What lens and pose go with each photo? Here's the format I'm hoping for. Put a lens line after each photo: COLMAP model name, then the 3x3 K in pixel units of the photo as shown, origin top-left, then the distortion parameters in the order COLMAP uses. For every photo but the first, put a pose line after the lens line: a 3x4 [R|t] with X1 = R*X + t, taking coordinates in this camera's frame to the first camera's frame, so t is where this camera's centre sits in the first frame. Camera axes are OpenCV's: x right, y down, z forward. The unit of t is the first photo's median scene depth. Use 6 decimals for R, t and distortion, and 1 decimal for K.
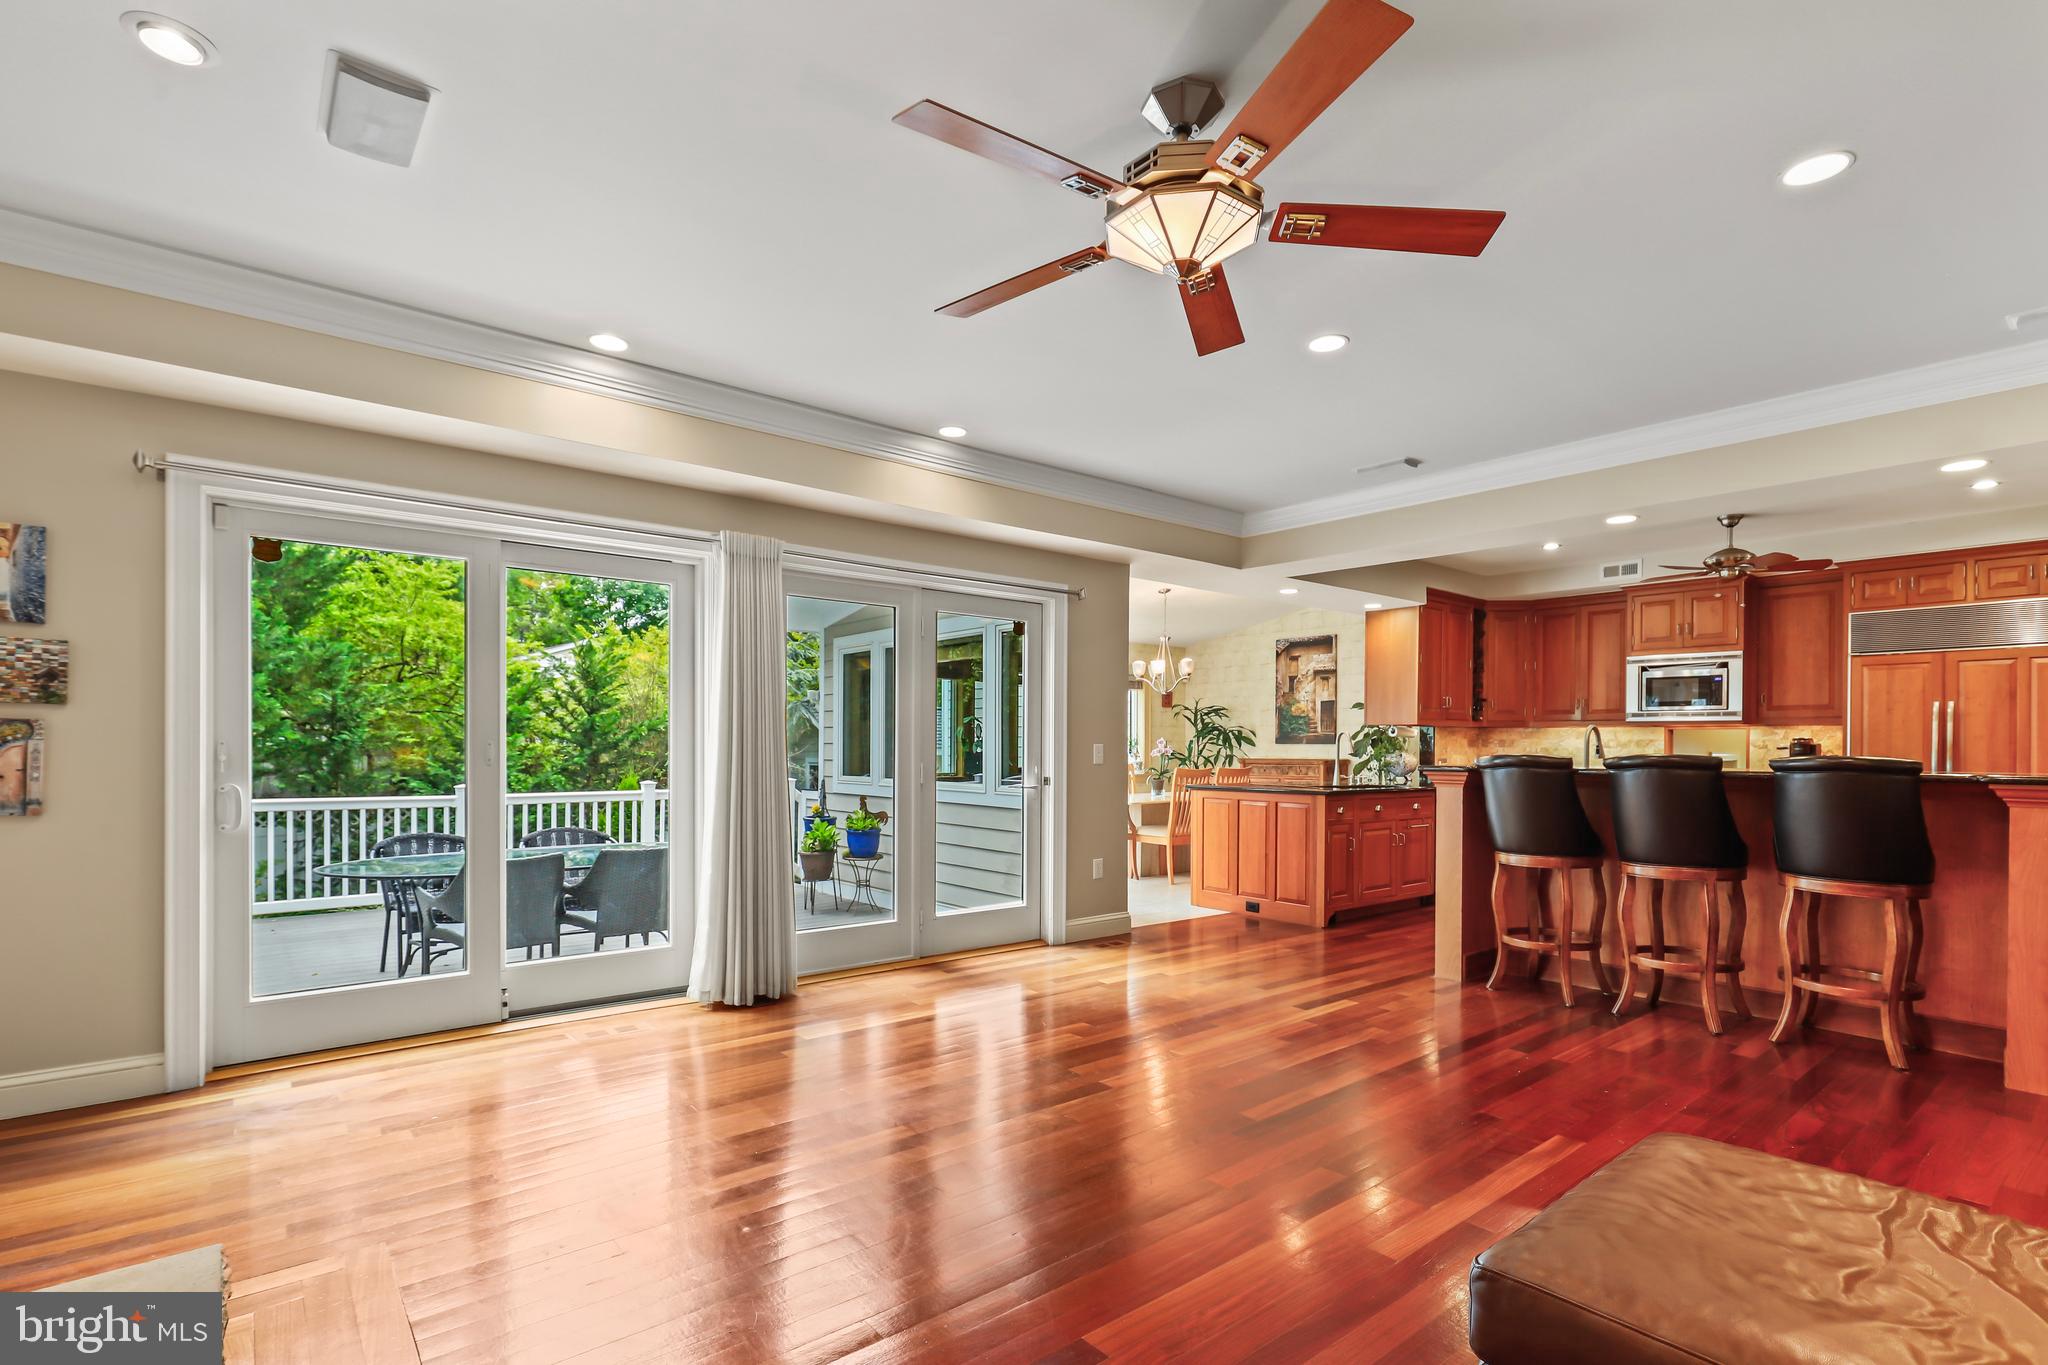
lens RADIAL K [[980.7, 0, 1064.7], [0, 980.7, 748.3], [0, 0, 1]] dist [0.002174, 0.000133]
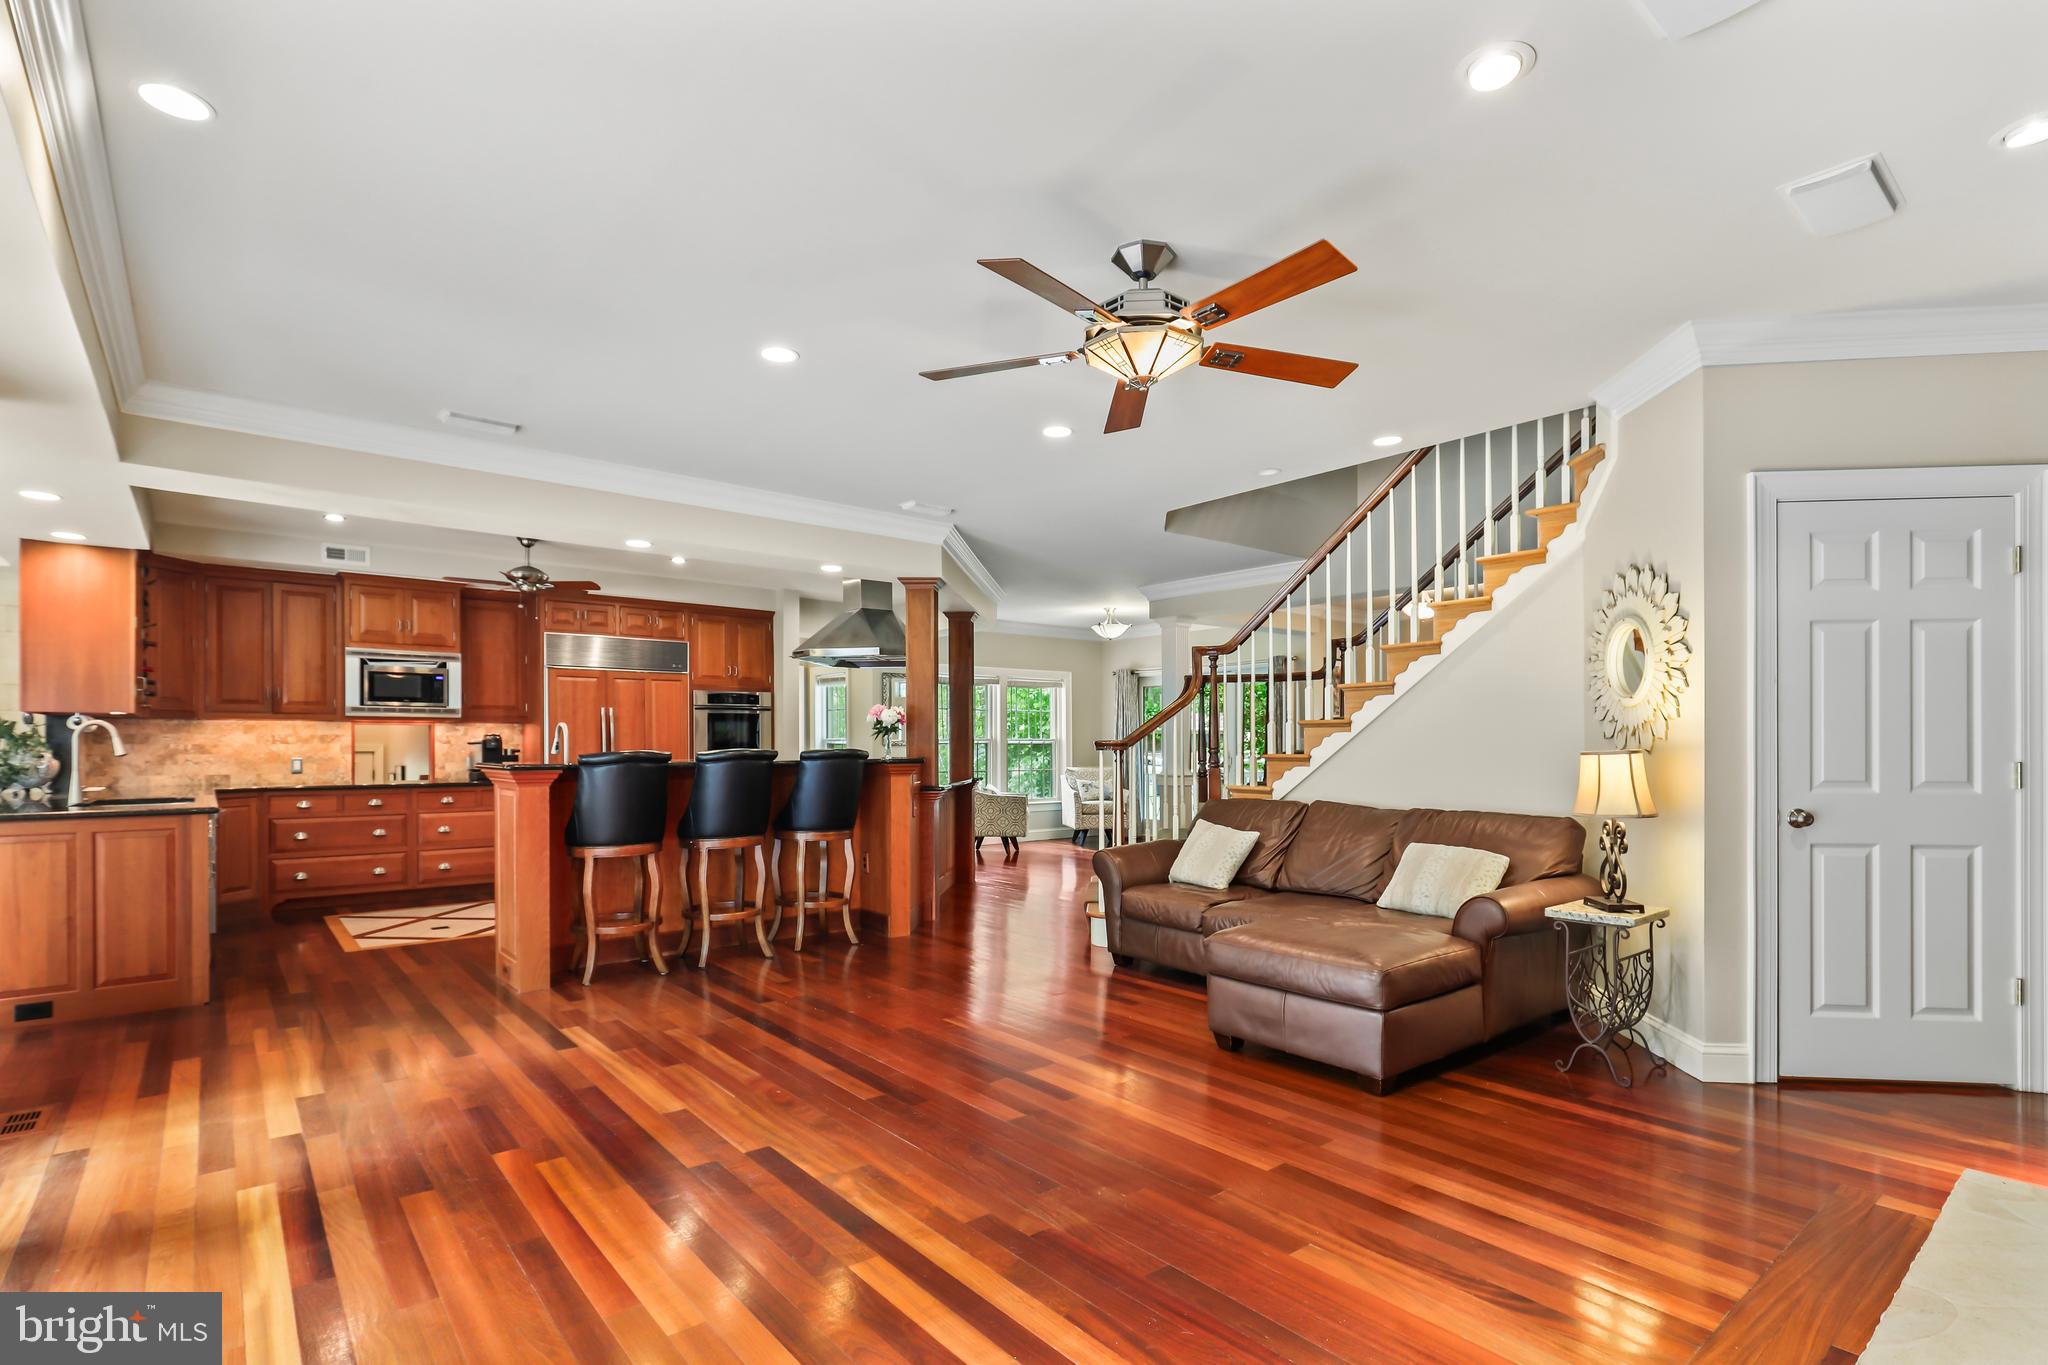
lens RADIAL K [[980.7, 0, 983.7], [0, 980.7, 743.1], [0, 0, 1]] dist [0.002174, 0.000133]
pose [[0.043354, -0.004798, 0.999048, -0.378051], [0.005056, 0.999977, 0.004583, -0.002411], [-0.999047, 0.004852, 0.043377, 0.378531]]
